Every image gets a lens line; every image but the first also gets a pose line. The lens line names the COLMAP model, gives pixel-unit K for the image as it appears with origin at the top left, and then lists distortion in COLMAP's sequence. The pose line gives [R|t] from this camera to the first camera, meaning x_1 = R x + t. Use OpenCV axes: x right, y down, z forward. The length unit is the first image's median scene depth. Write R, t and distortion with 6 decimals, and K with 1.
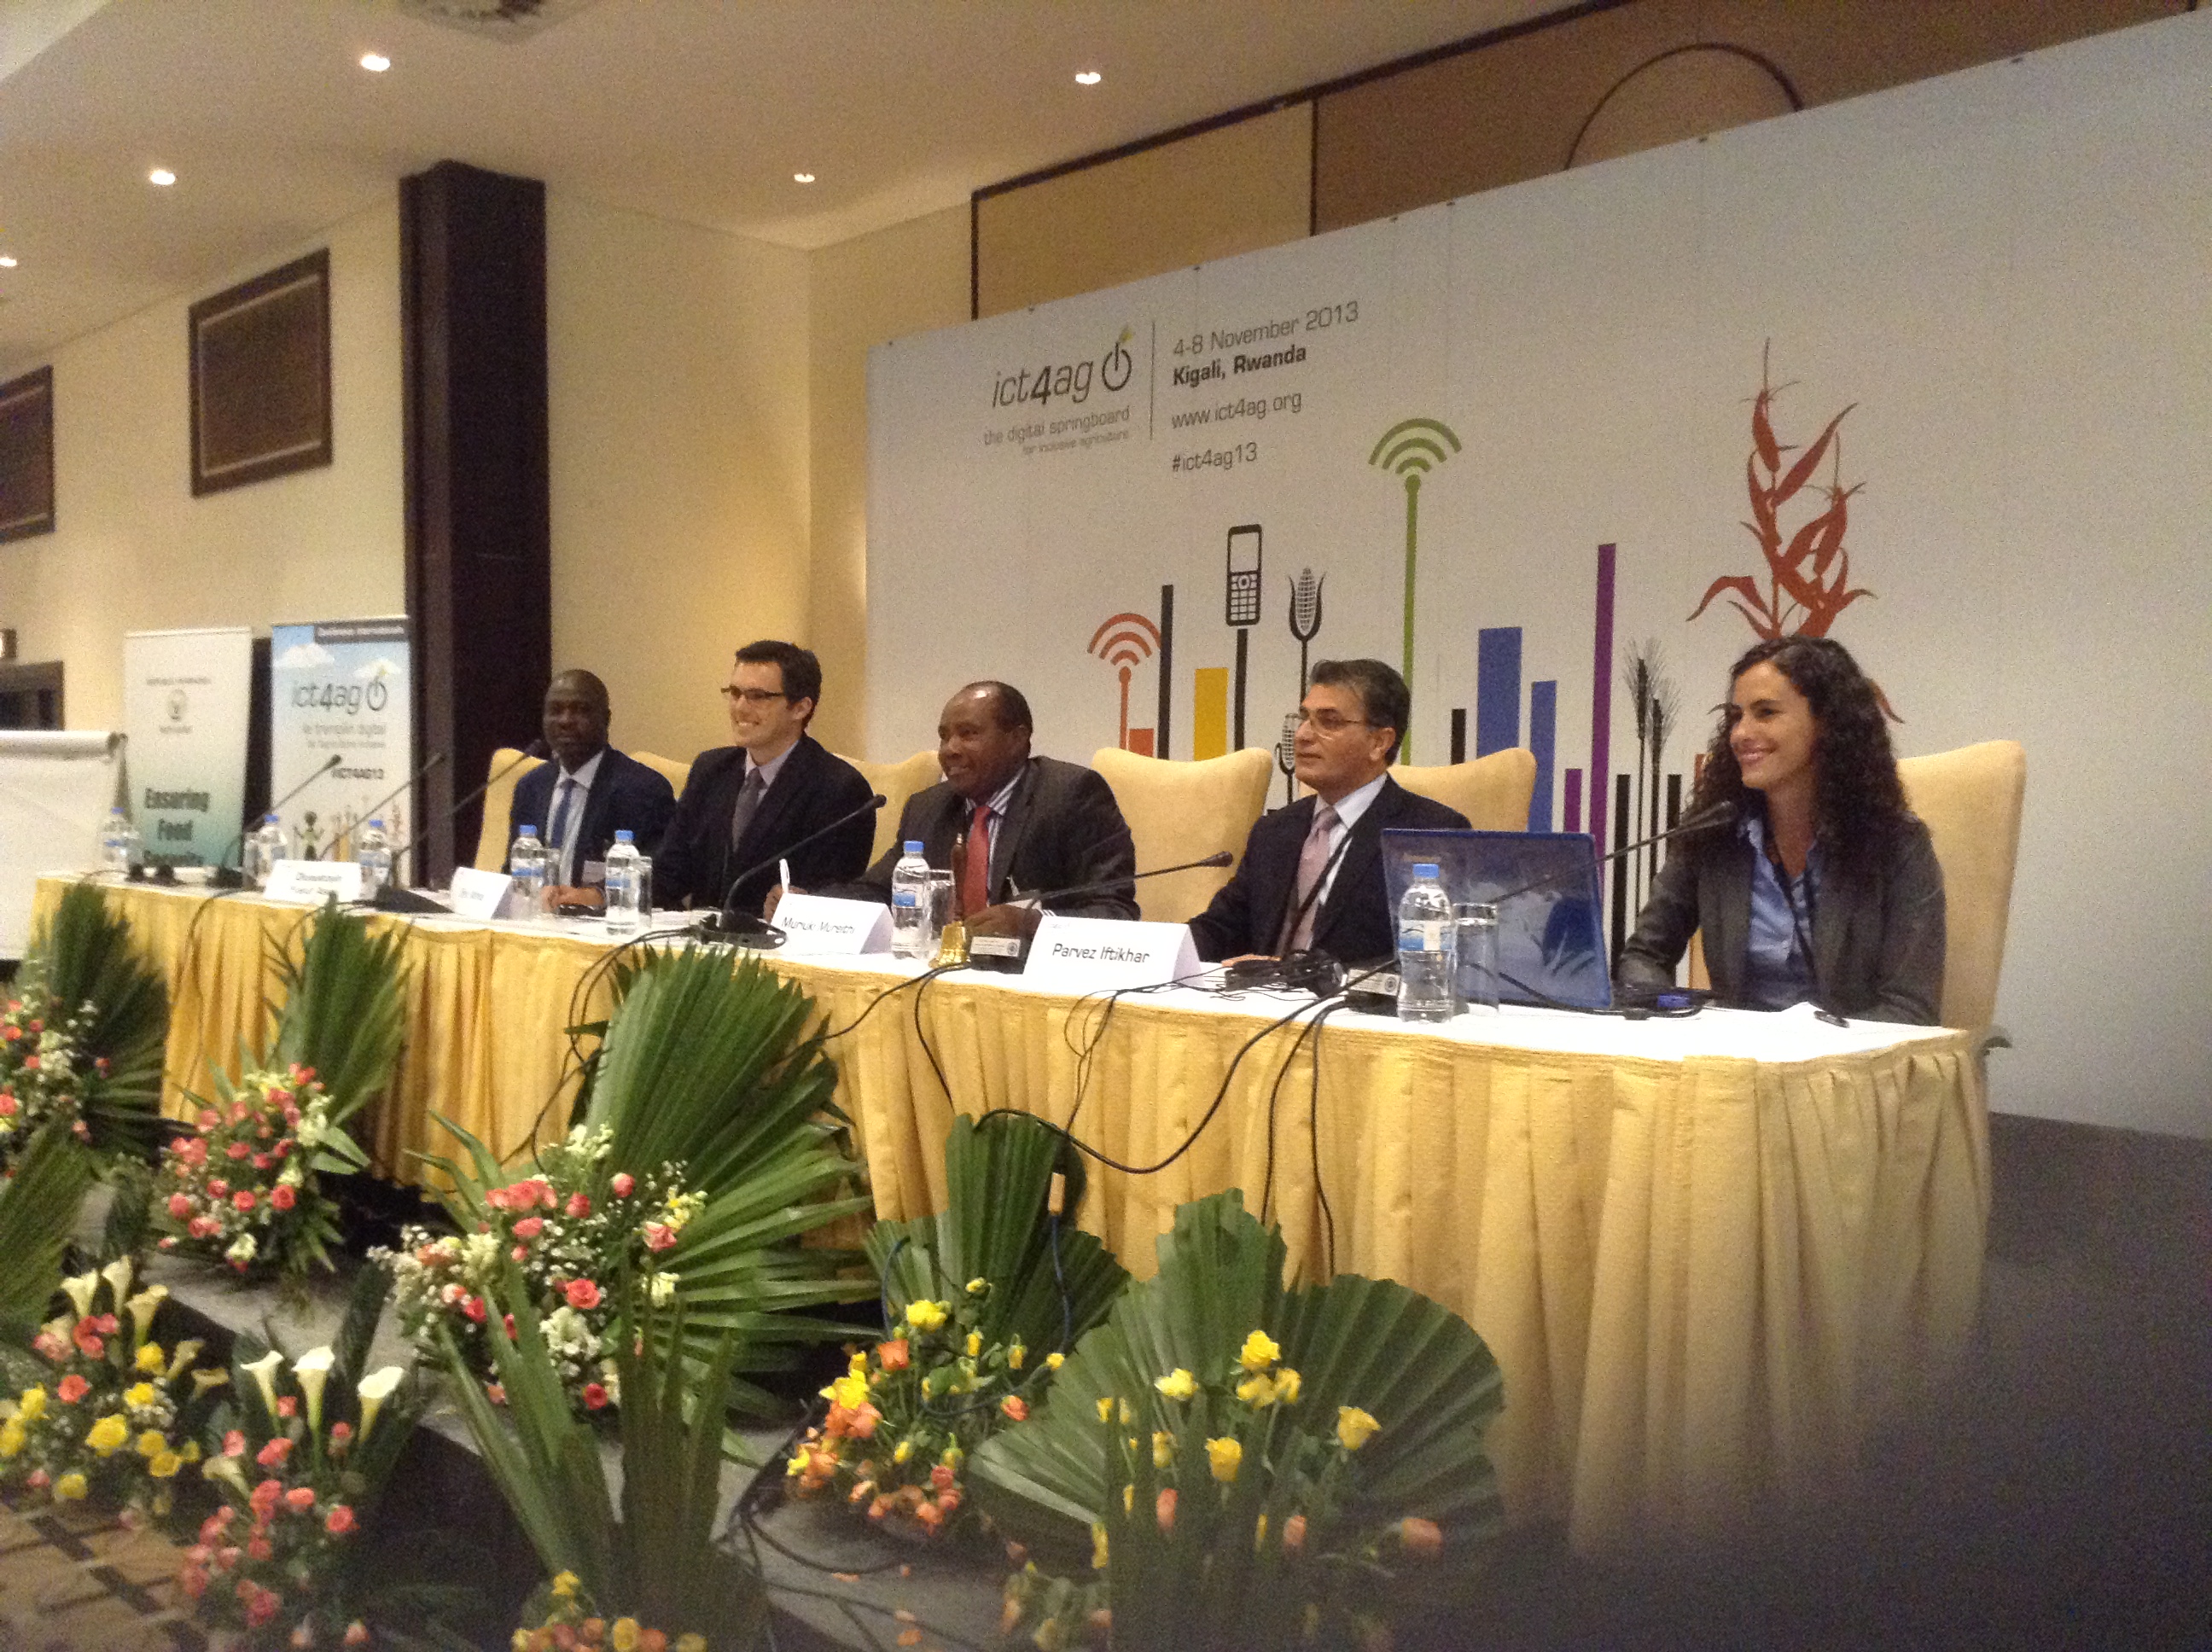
lens RADIAL K [[1972.0, 0, 1099.2], [0, 1972.0, 852.6], [0, 0, 1]] dist [0.134593, -0.239695]
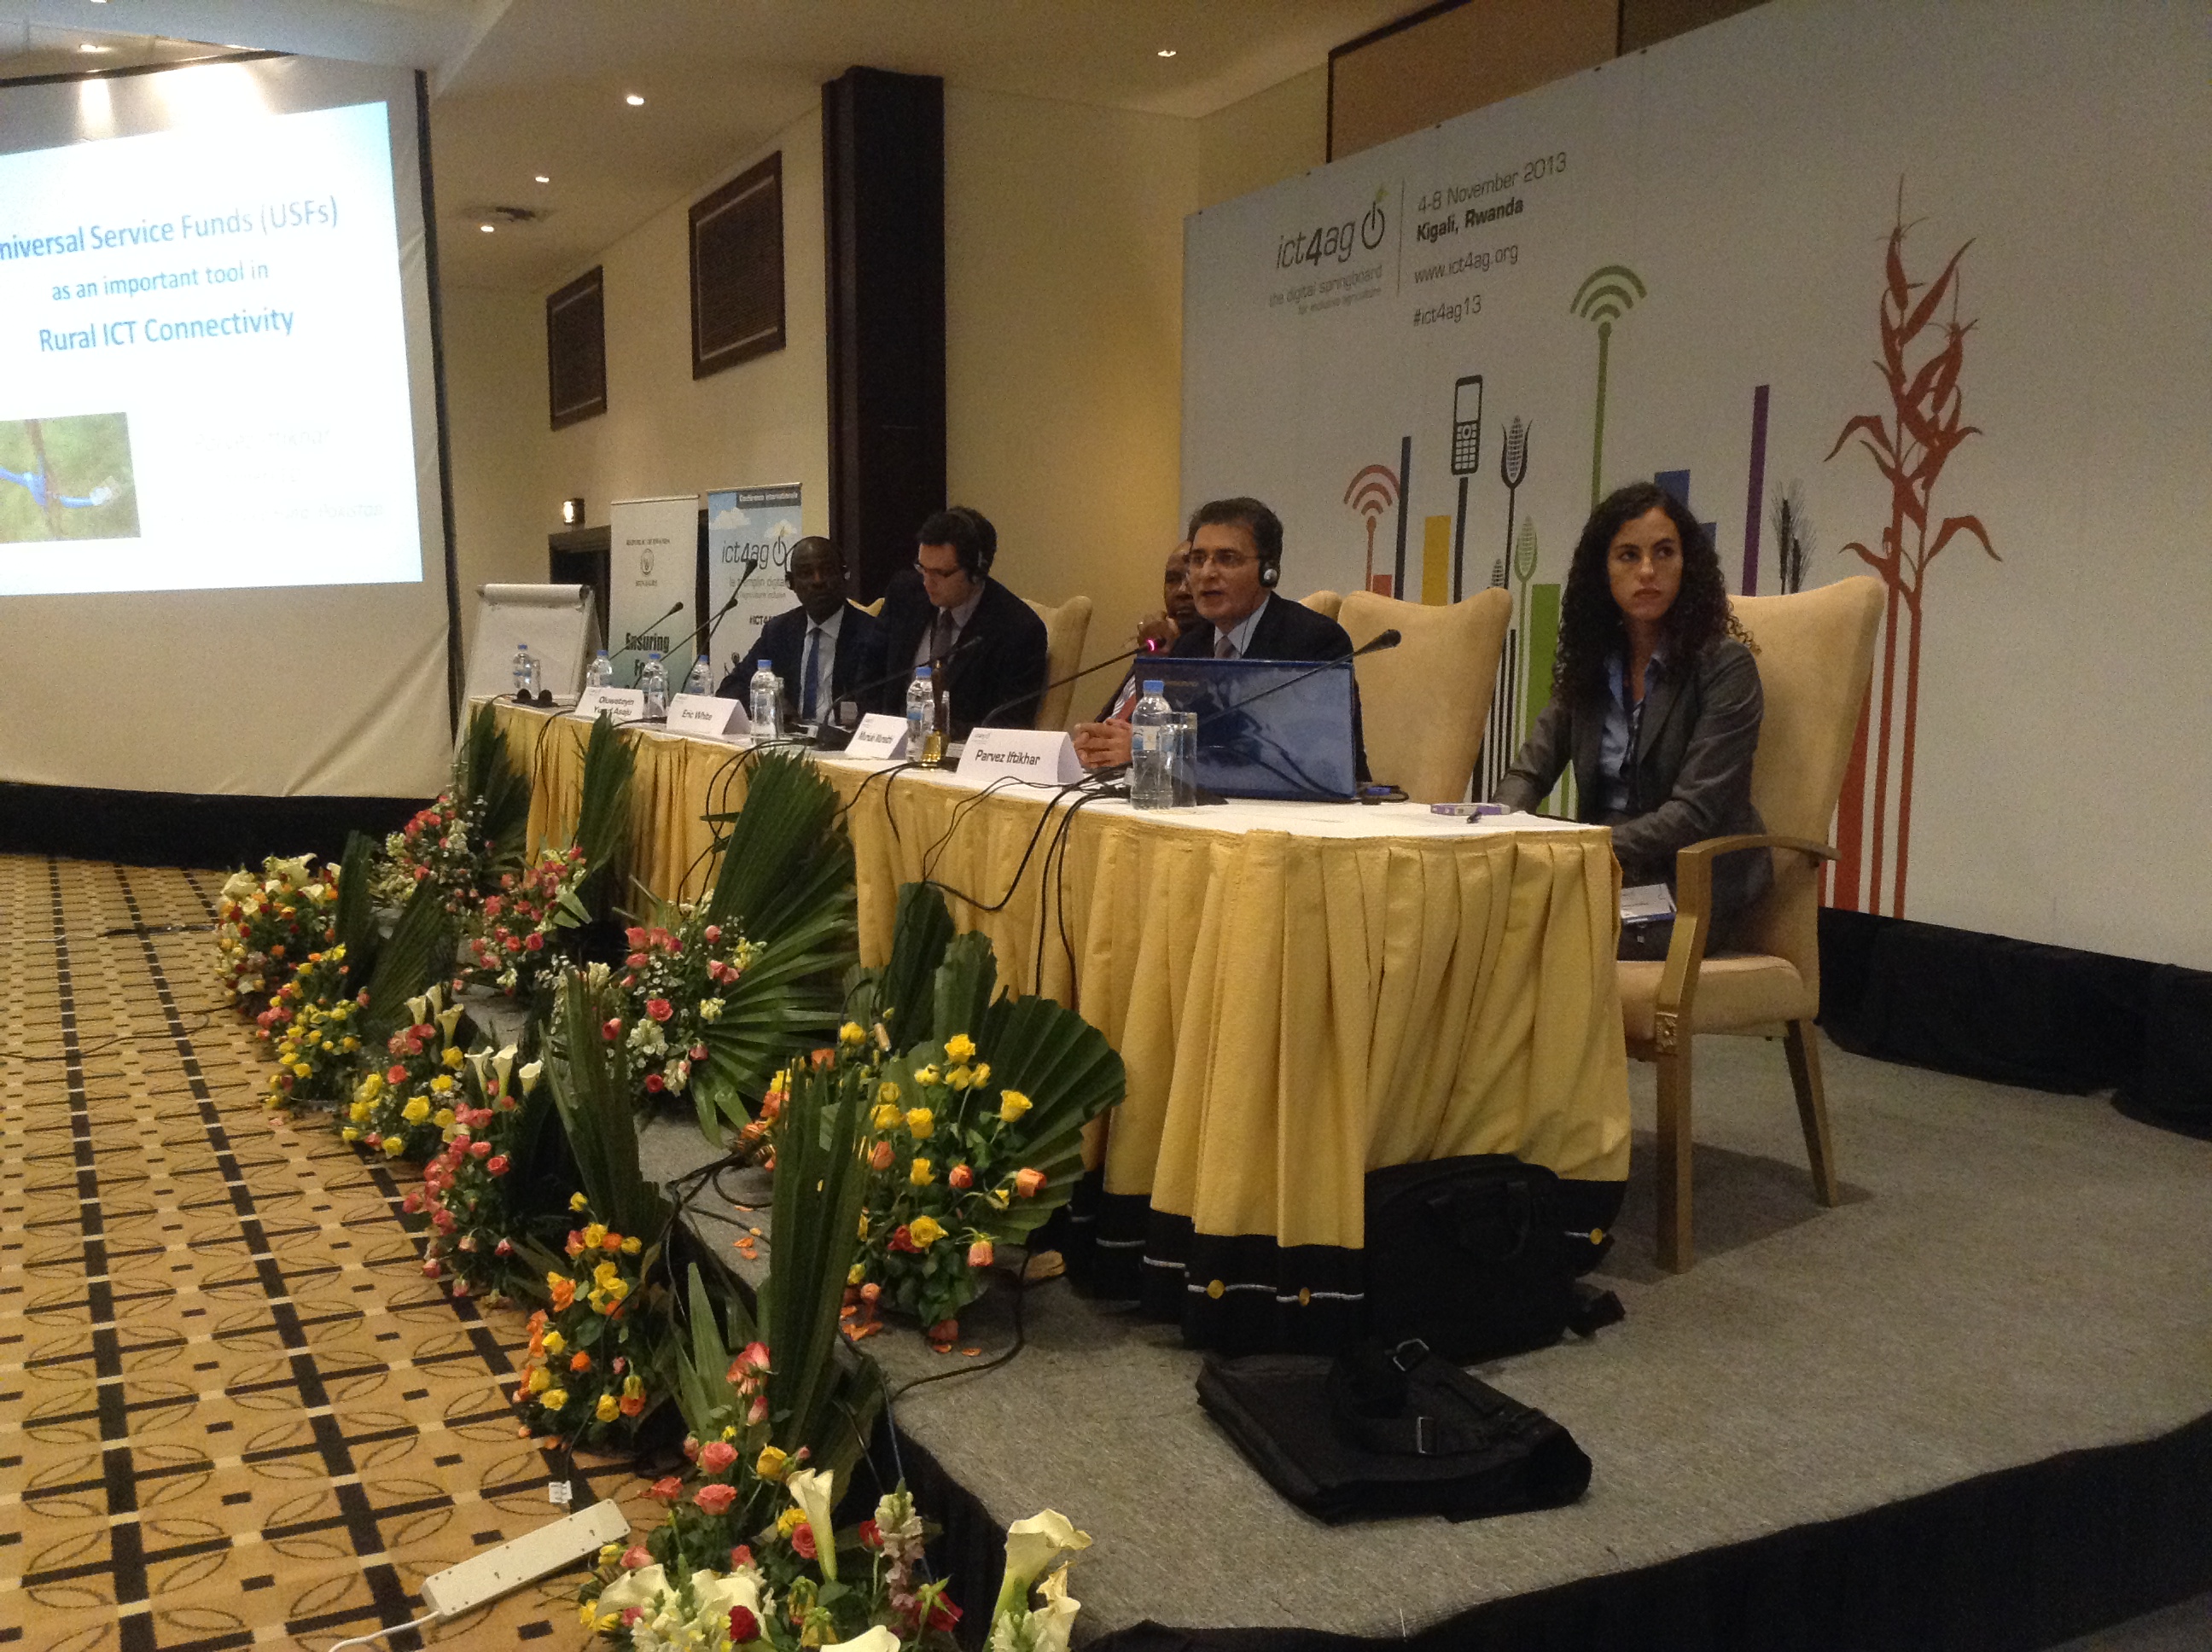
lens RADIAL K [[1975.9, 0, 1101.4], [0, 1975.9, 869.5], [0, 0, 1]] dist [0.133419, -0.278145]
pose [[0.955834, 0.036216, -0.291666, 0.241385], [-0.012409, 0.996467, 0.083064, 0.010280], [0.293643, -0.075776, 0.952907, -0.092919]]
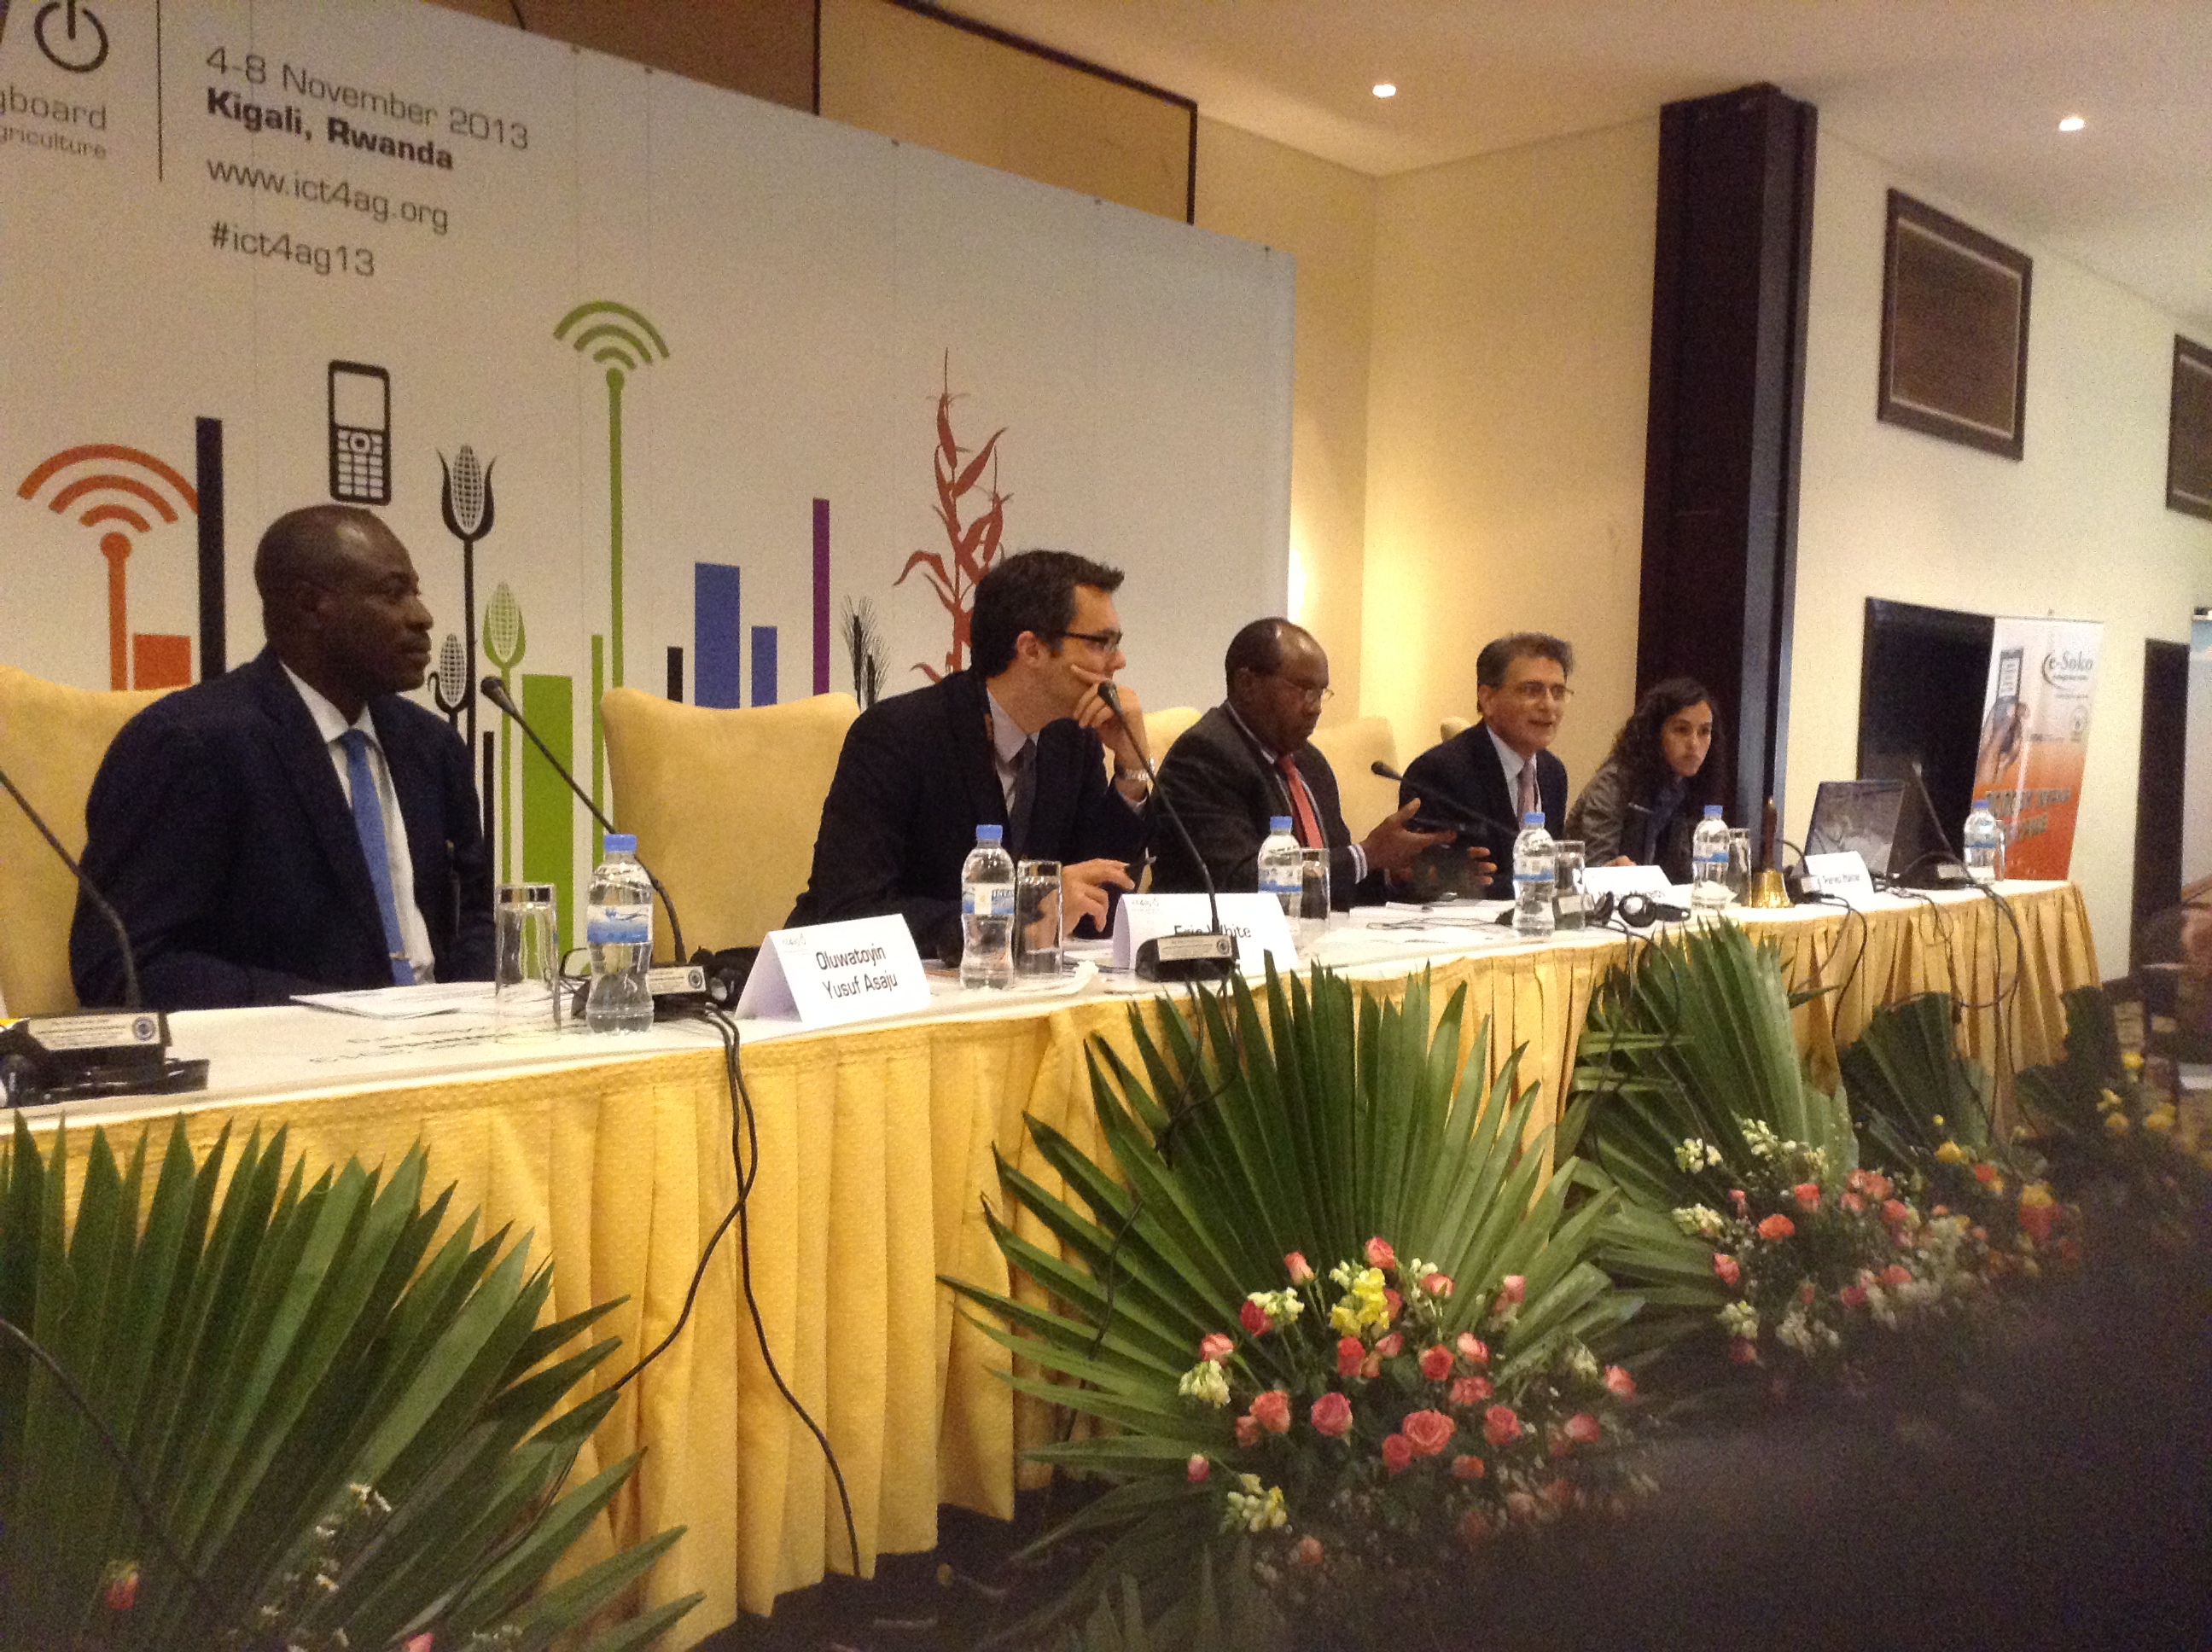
lens RADIAL K [[1895.1, 0, 1094.9], [0, 1895.1, 907.8], [0, 0, 1]] dist [0.009653, -0.052036]
pose [[-0.014848, -0.094414, 0.995422, -0.745262], [0.014859, 0.995401, 0.094633, -0.035304], [-0.999779, 0.016196, -0.013377, 0.880093]]
